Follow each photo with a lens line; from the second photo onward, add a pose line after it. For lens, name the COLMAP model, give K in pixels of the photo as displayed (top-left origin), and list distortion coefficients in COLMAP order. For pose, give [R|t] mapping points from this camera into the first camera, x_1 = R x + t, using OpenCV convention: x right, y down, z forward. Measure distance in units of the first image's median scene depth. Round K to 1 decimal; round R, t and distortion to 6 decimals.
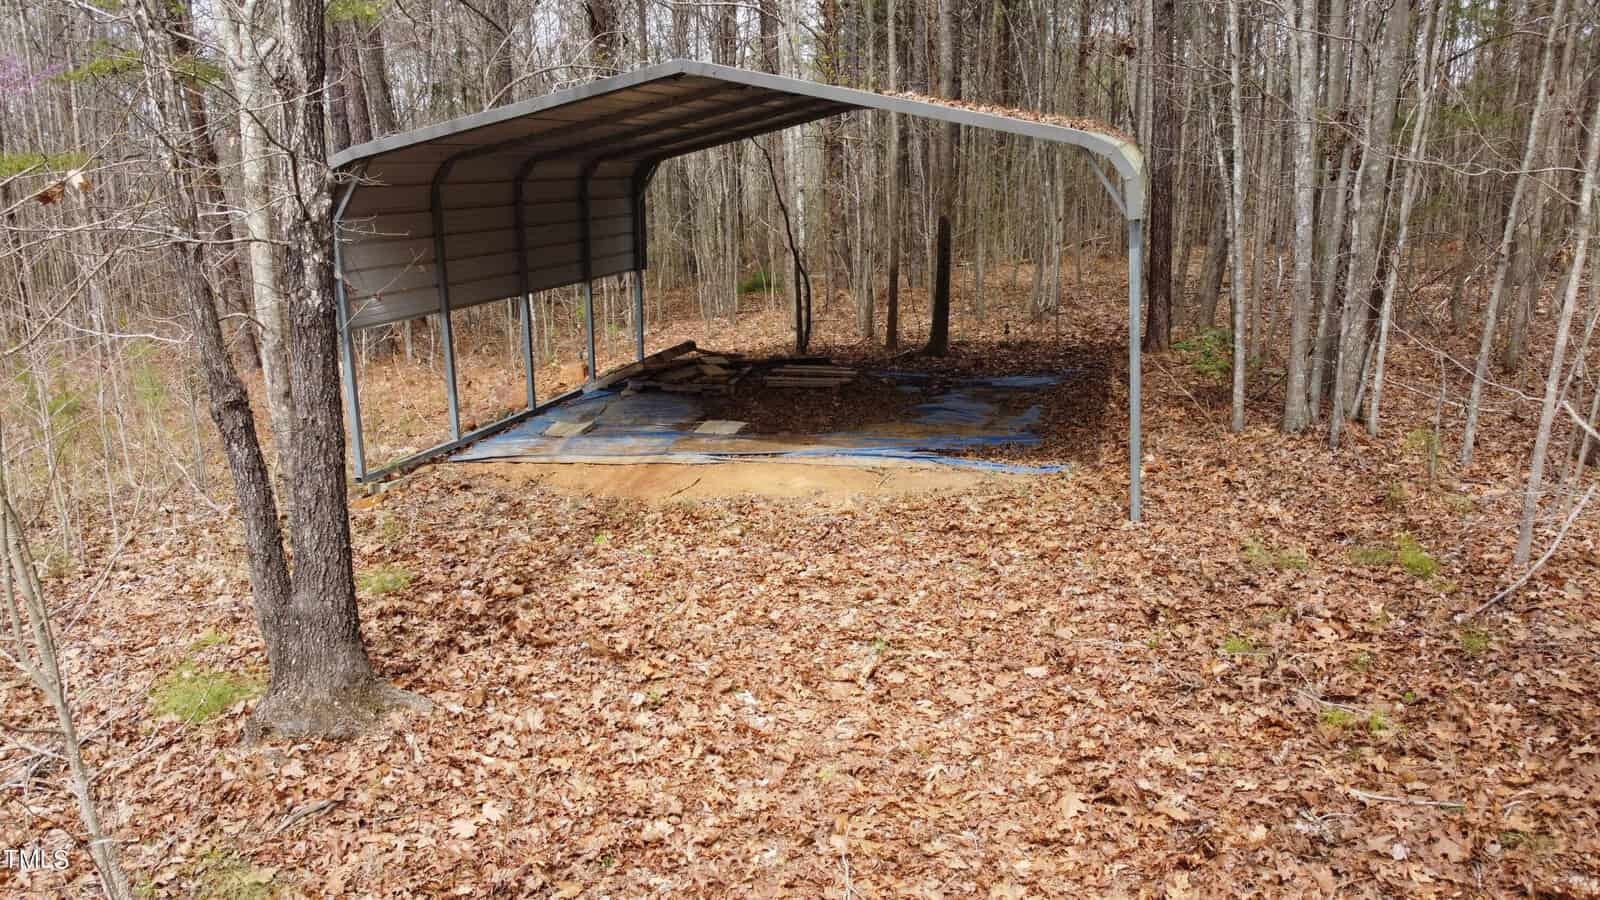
lens RADIAL K [[1222.4, 0, 799.0], [0, 1222.4, 452.2], [0, 0, 1]] dist [0.004579, -0.004649]
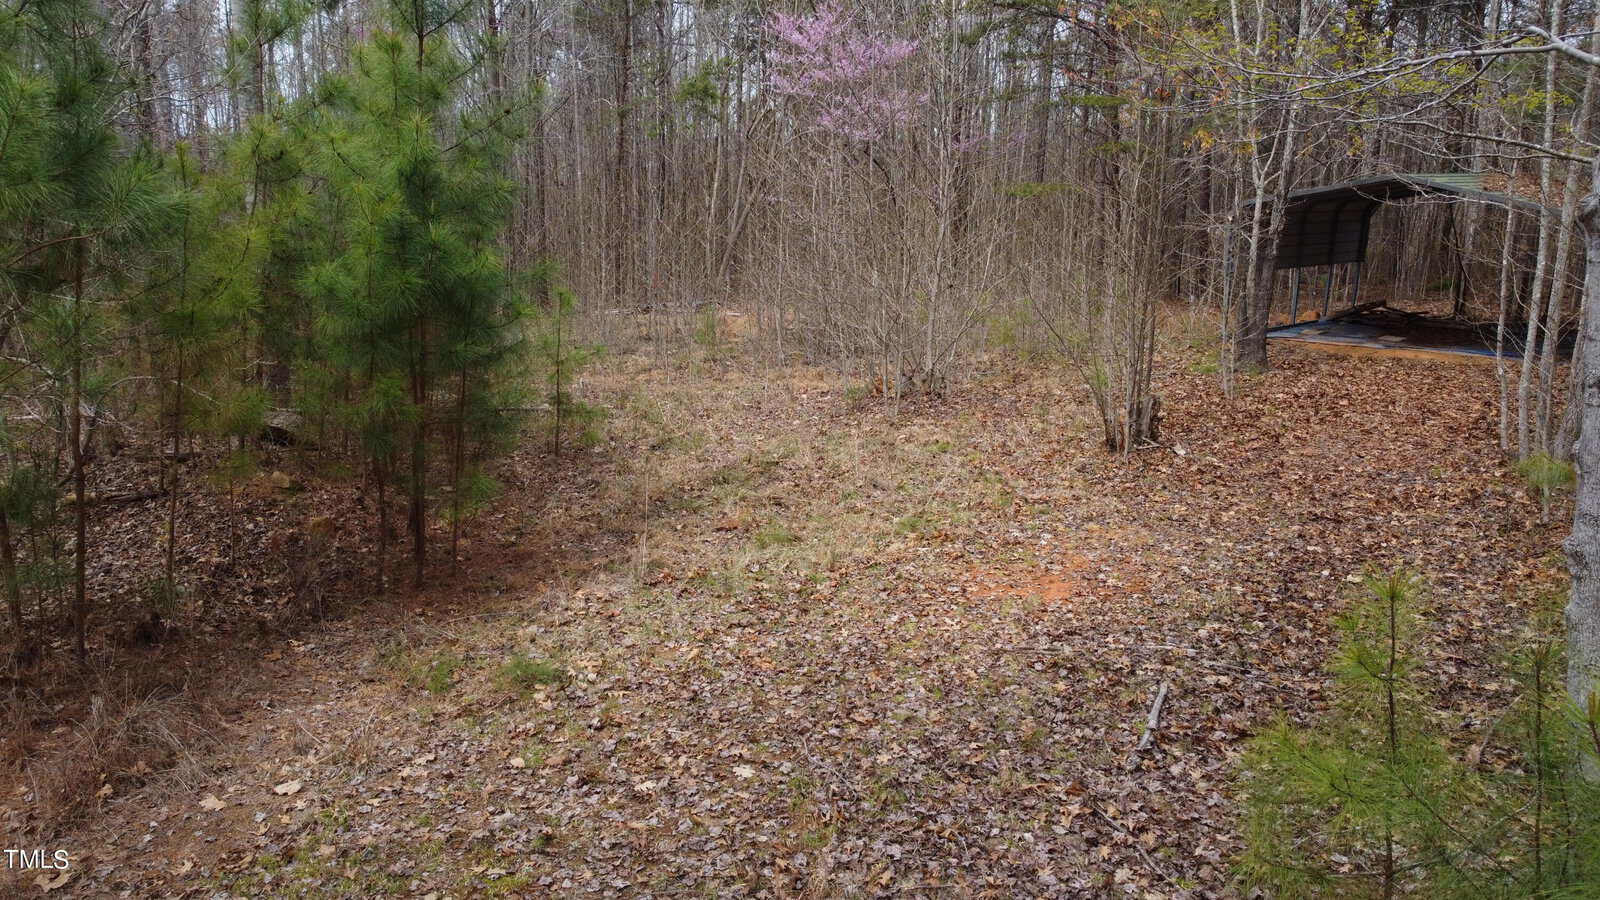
lens RADIAL K [[1222.4, 0, 794.9], [0, 1222.4, 447.1], [0, 0, 1]] dist [0.004579, -0.004649]
pose [[0.853833, 0.154591, -0.497062, 0.113961], [-0.152312, 0.987288, 0.045420, 0.193146], [0.497765, 0.036928, 0.866525, -1.125908]]
